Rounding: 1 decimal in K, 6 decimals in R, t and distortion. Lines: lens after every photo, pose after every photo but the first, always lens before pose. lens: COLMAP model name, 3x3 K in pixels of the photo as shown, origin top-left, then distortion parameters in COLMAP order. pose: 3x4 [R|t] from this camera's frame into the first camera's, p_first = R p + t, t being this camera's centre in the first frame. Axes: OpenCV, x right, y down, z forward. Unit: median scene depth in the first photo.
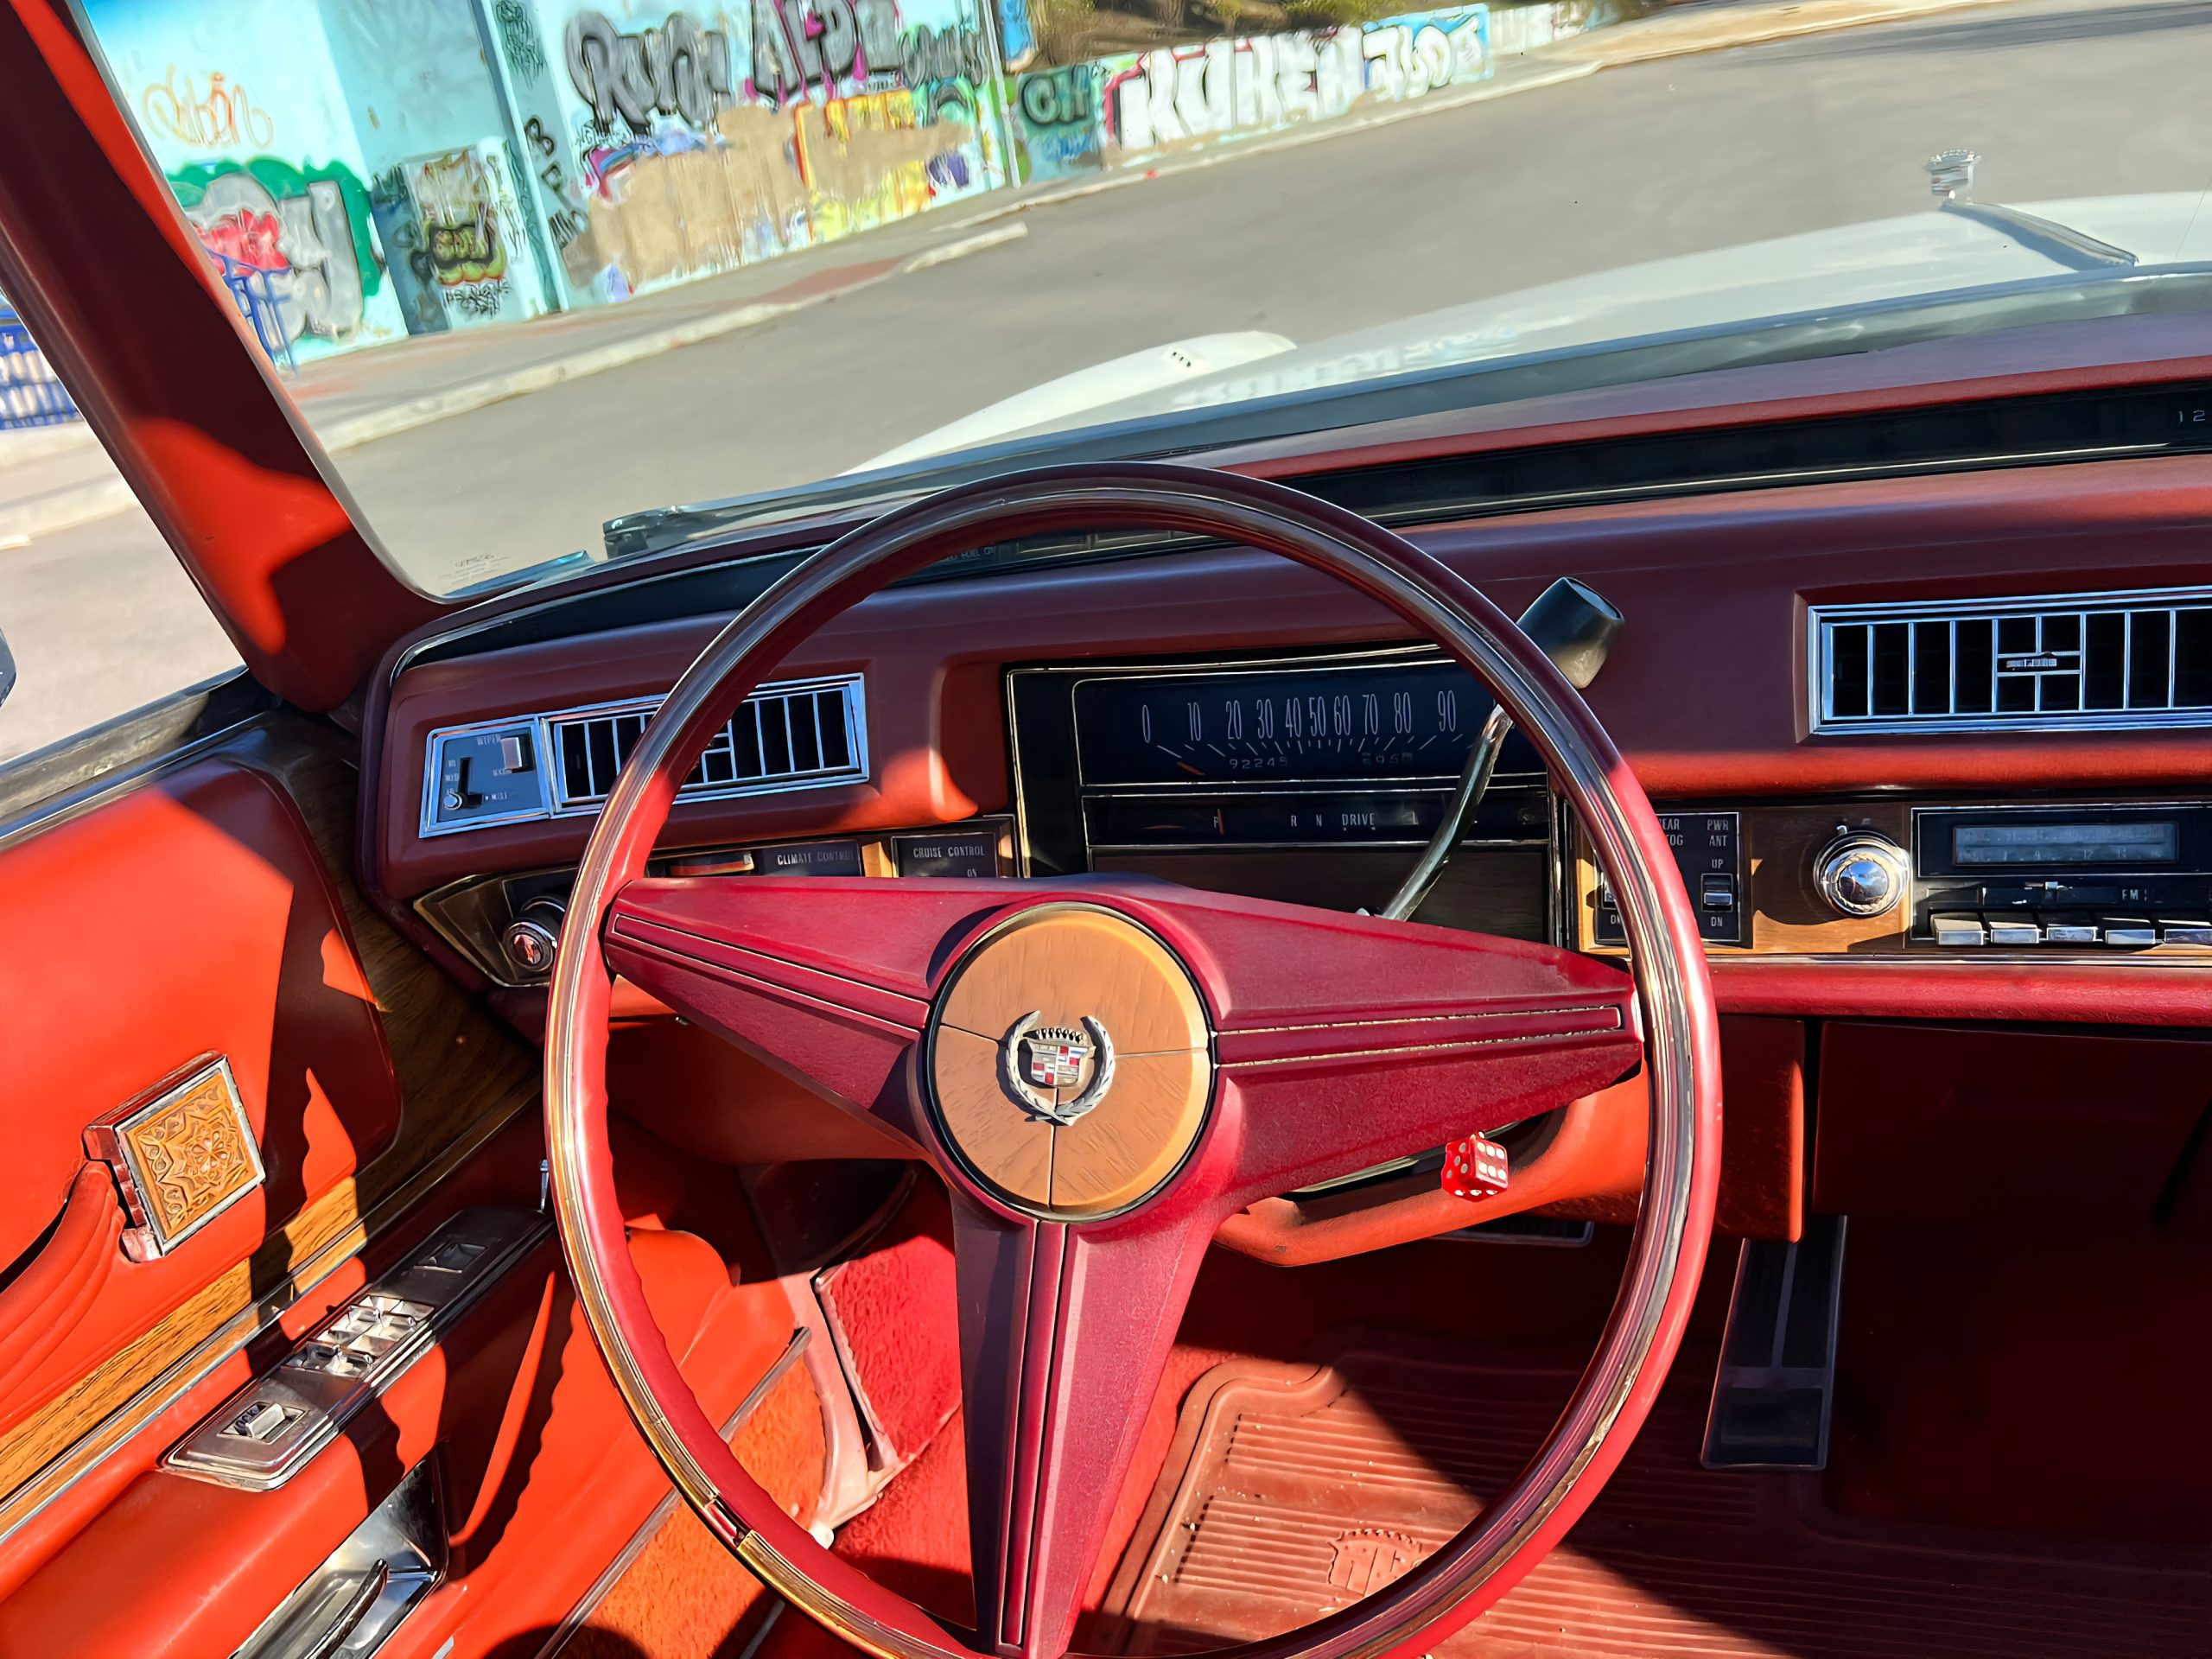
lens RADIAL K [[1795.9, 0, 1095.4], [0, 1795.9, 830.2], [0, 0, 1]] dist [0.024299, -0.024505]
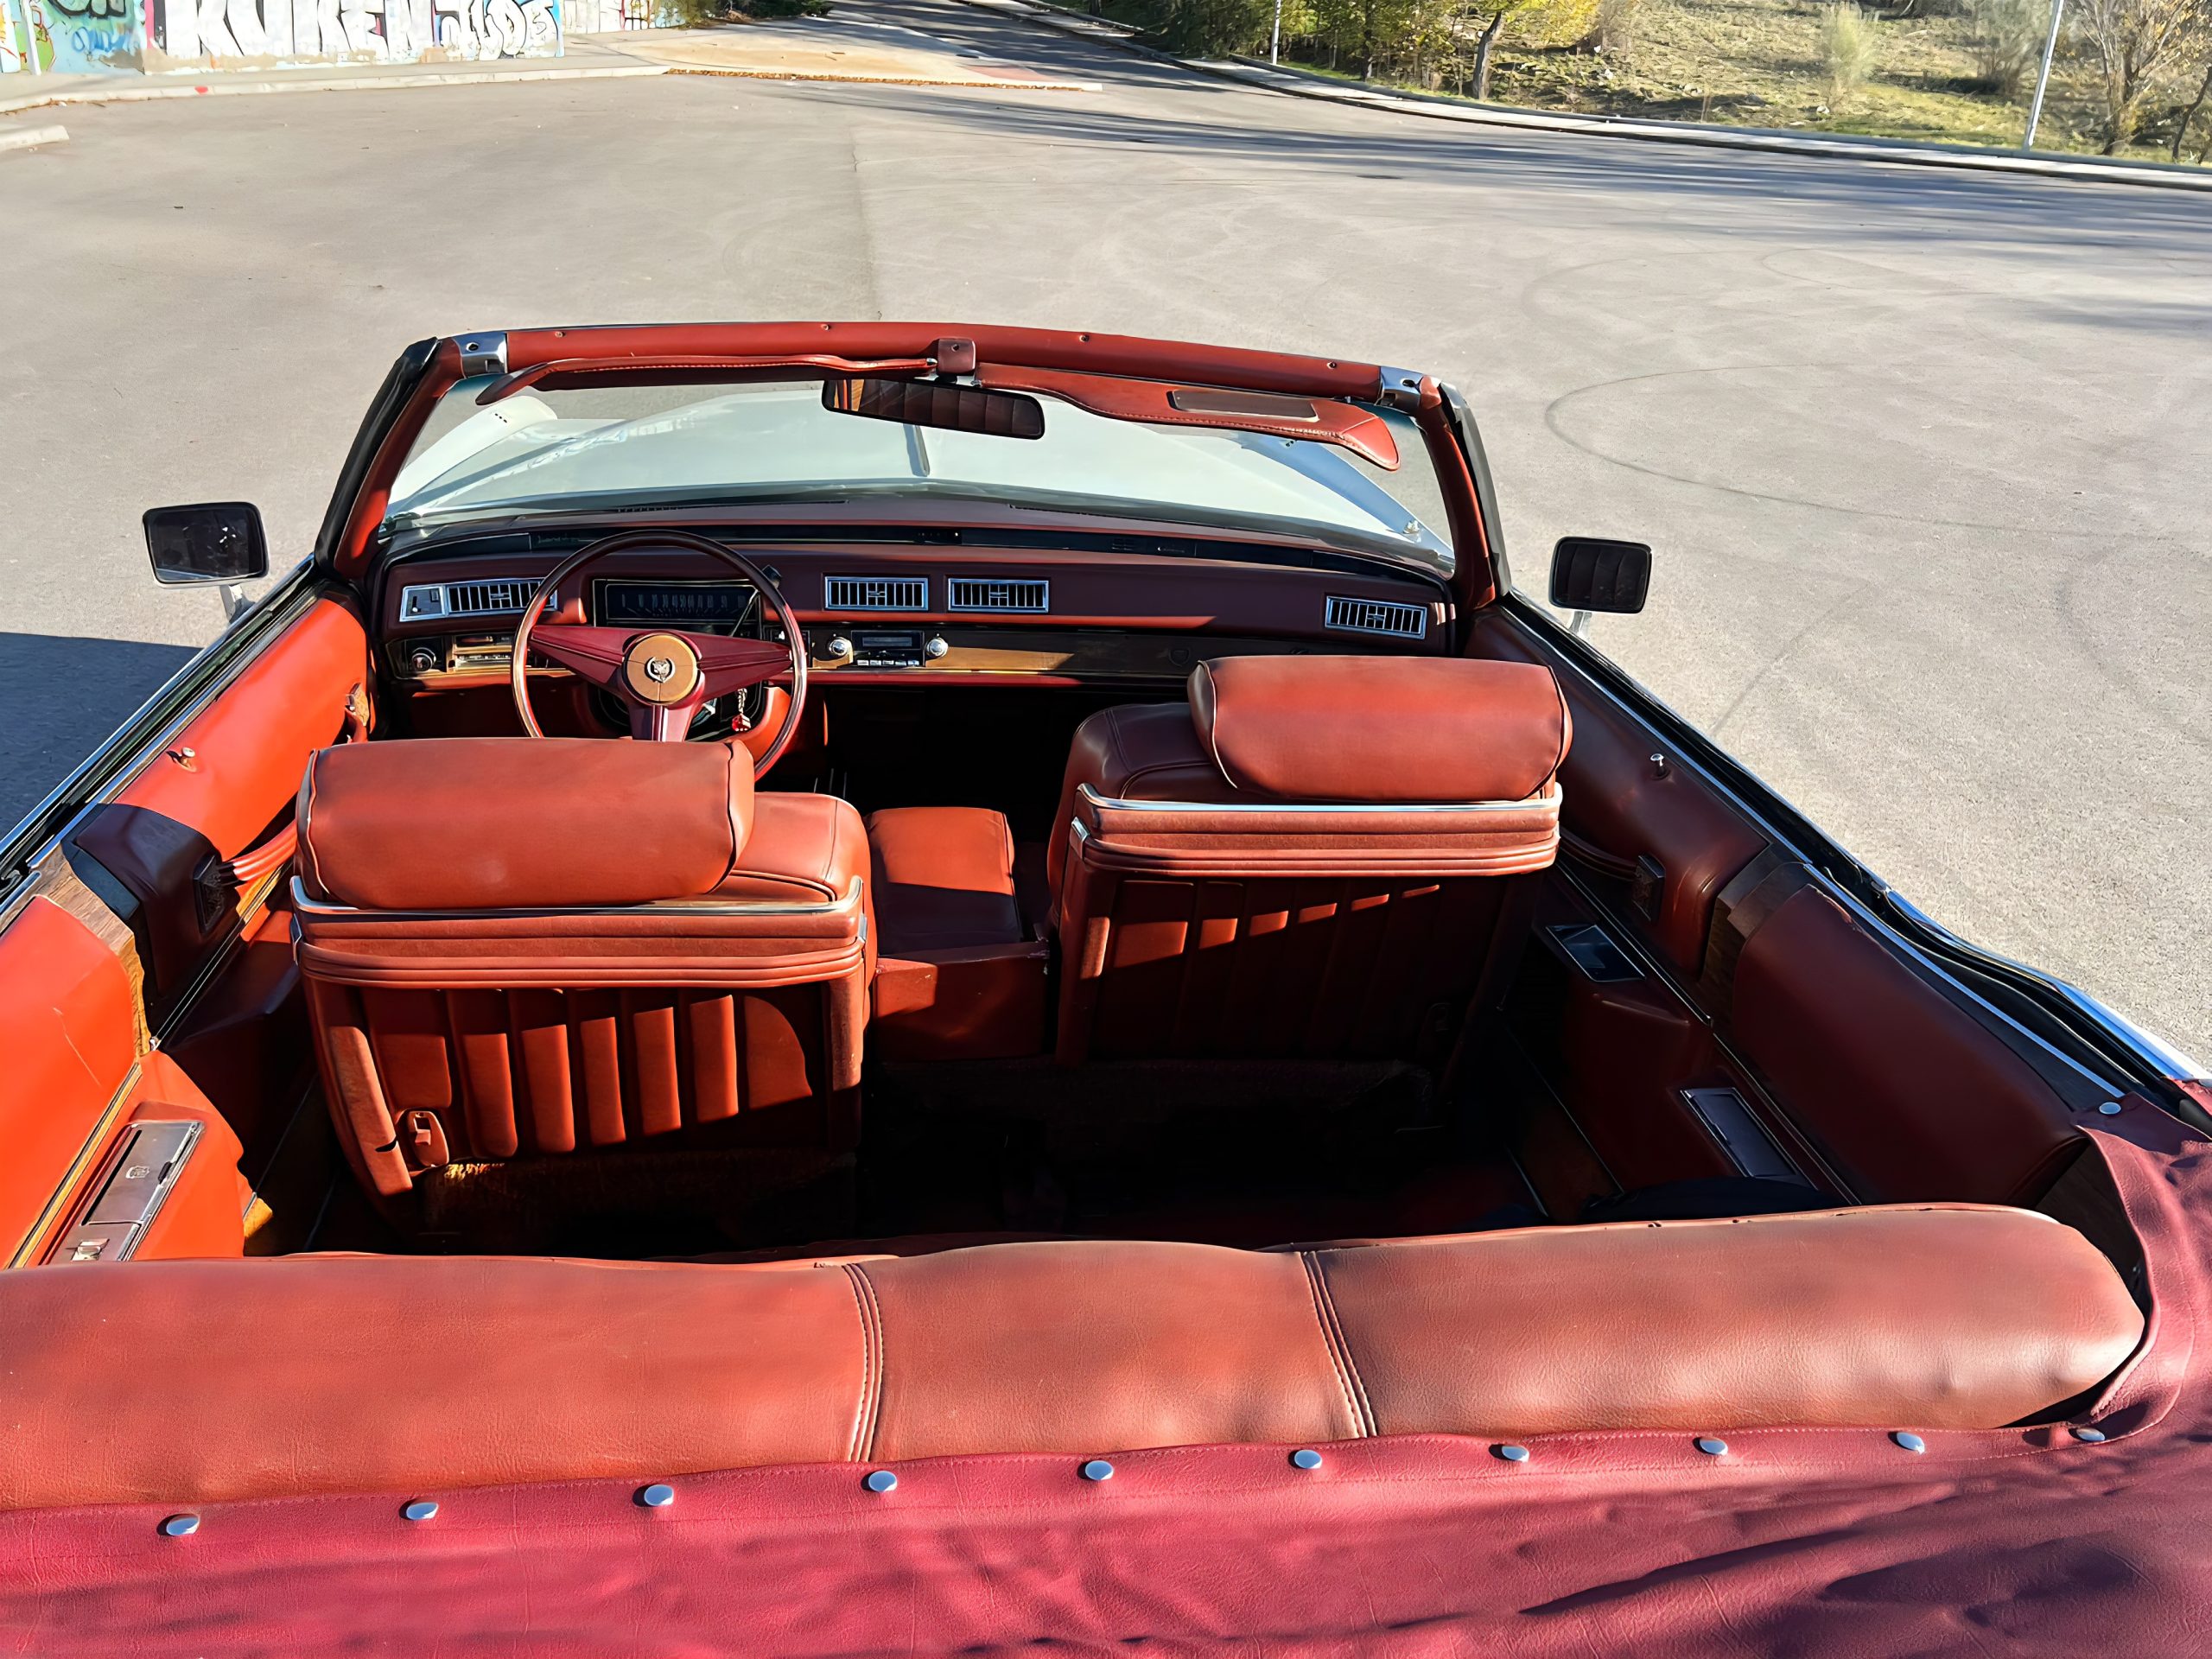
lens RADIAL K [[1787.2, 0, 1101.3], [0, 1787.2, 828.2], [0, 0, 1]] dist [0.077051, -0.099874]
pose [[0.871458, 0.000160, 0.490471, -0.971974], [-0.006521, 0.999915, 0.011260, 0.364513], [-0.490428, -0.013011, 0.871385, -2.632505]]
